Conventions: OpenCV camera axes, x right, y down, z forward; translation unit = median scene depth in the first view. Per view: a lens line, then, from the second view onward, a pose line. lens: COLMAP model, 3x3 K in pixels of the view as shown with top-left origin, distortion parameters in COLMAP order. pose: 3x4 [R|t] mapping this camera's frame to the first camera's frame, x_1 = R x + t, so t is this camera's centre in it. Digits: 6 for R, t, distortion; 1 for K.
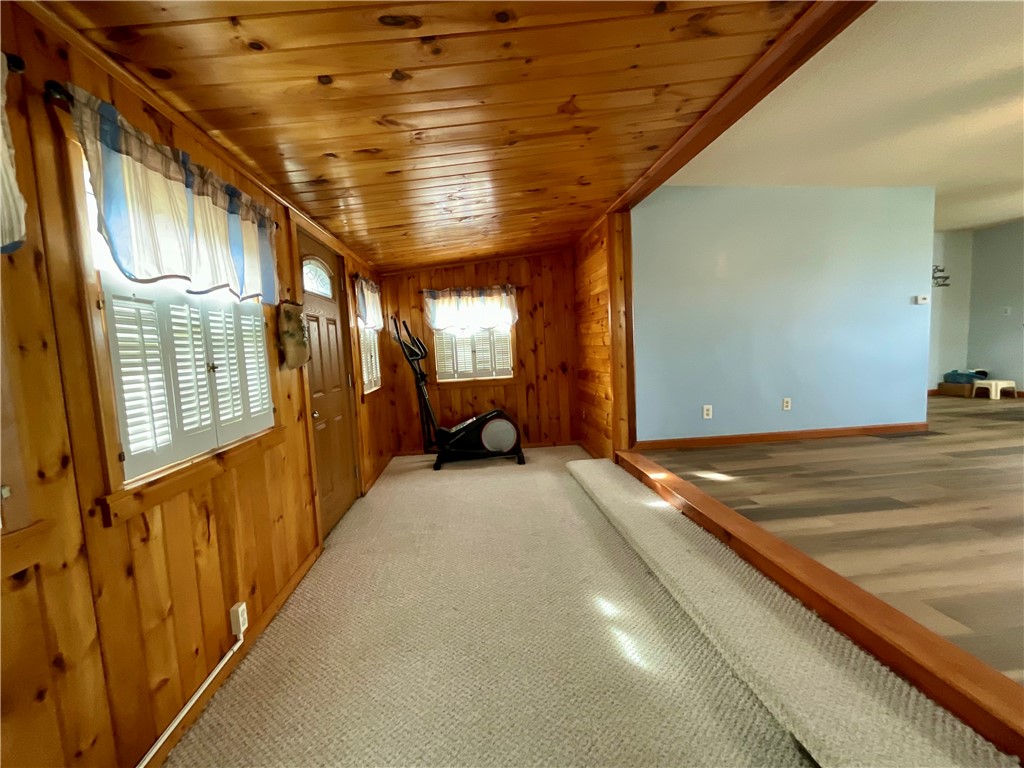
lens RADIAL K [[415.7, 0, 513.0], [0, 415.7, 383.7], [0, 0, 1]] dist [-0.001789, 0.000936]
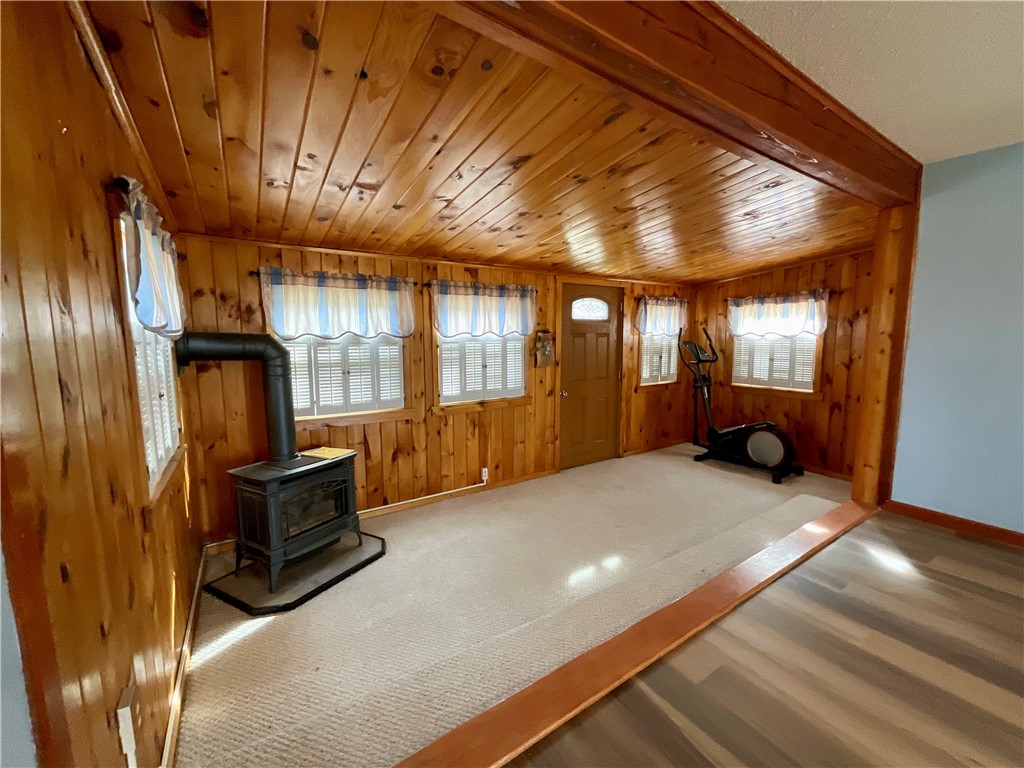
lens RADIAL K [[415.7, 0, 513.0], [0, 415.7, 383.7], [0, 0, 1]] dist [-0.001789, 0.000936]
pose [[0.467606, 0.148259, -0.871415, 0.661433], [-0.095239, 0.988545, 0.117081, -0.107593], [0.878791, 0.028245, 0.476369, 0.005247]]
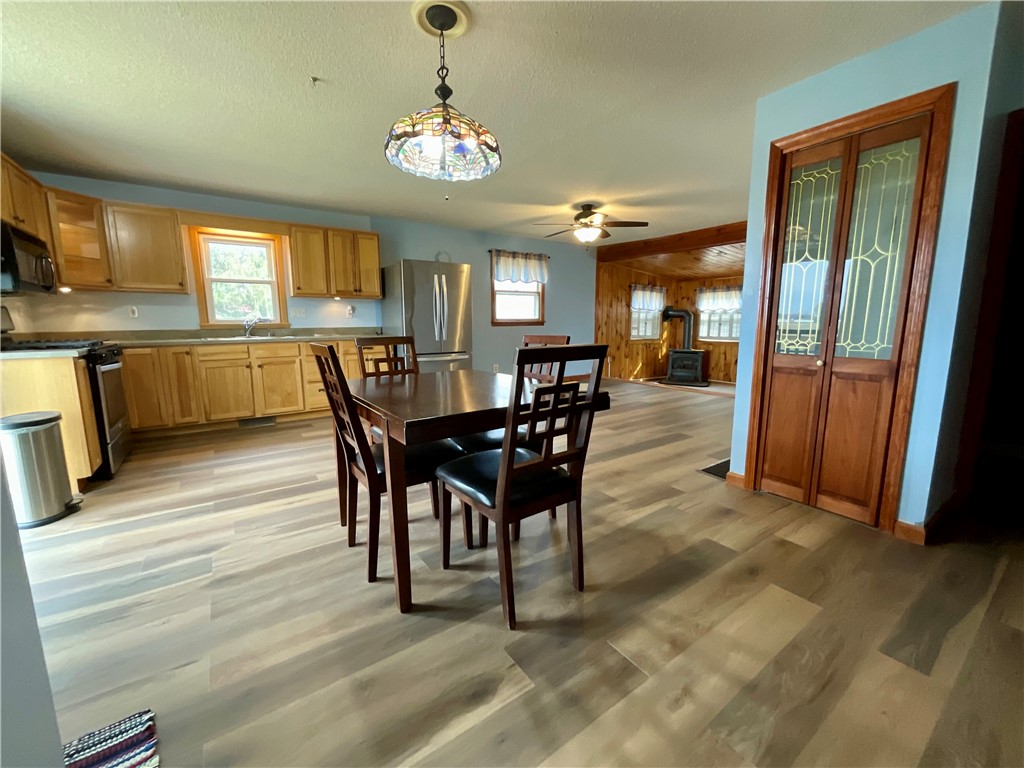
lens RADIAL K [[415.7, 0, 513.0], [0, 415.7, 383.7], [0, 0, 1]] dist [-0.001789, 0.000936]
pose [[-0.872463, 0.125310, -0.472341, 1.874524], [0.005579, 0.969055, 0.246782, -0.252138], [0.488648, 0.212673, -0.846164, 1.602614]]
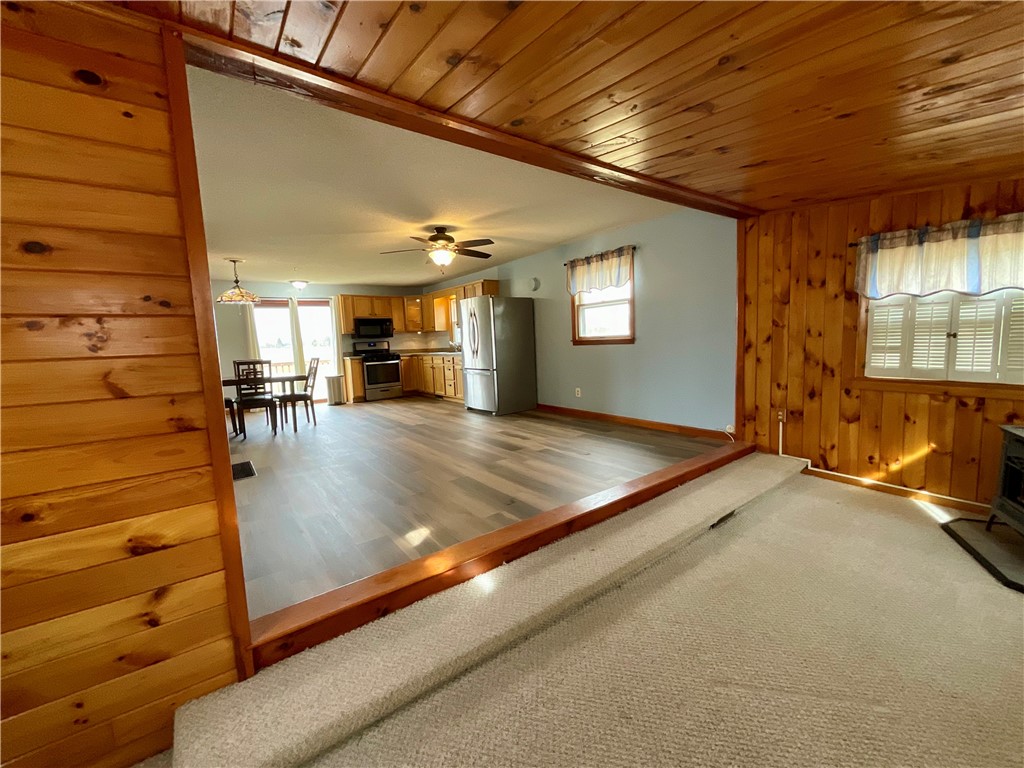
lens RADIAL K [[415.2, 0, 512.0], [0, 415.2, 384.0], [0, 0, 1]] dist [0.011070, -0.007039]
pose [[-0.503968, -0.020579, 0.863477, -0.248860], [0.141657, 0.984210, 0.106135, -0.106242], [-0.852027, 0.175806, -0.493095, 1.009017]]
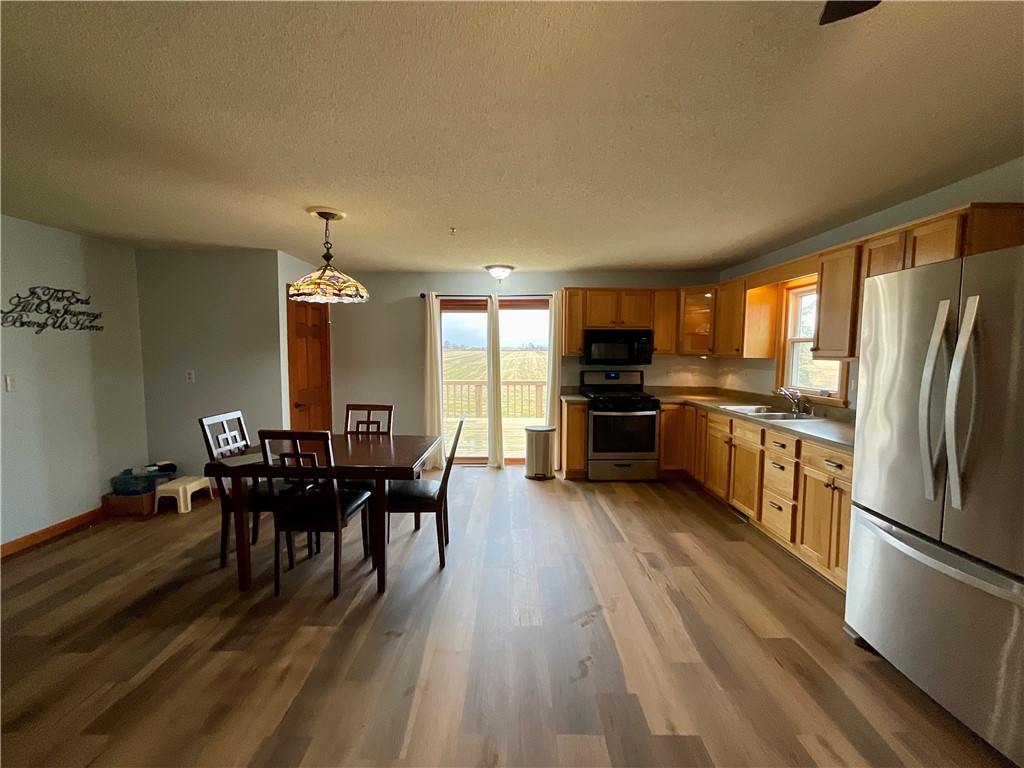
lens RADIAL K [[415.7, 0, 513.0], [0, 415.7, 383.7], [0, 0, 1]] dist [-0.001789, 0.000936]
pose [[0.101133, -0.027891, 0.994482, 0.902377], [0.077552, 0.996786, 0.020069, -0.220103], [-0.991846, 0.075094, 0.102971, 0.642069]]
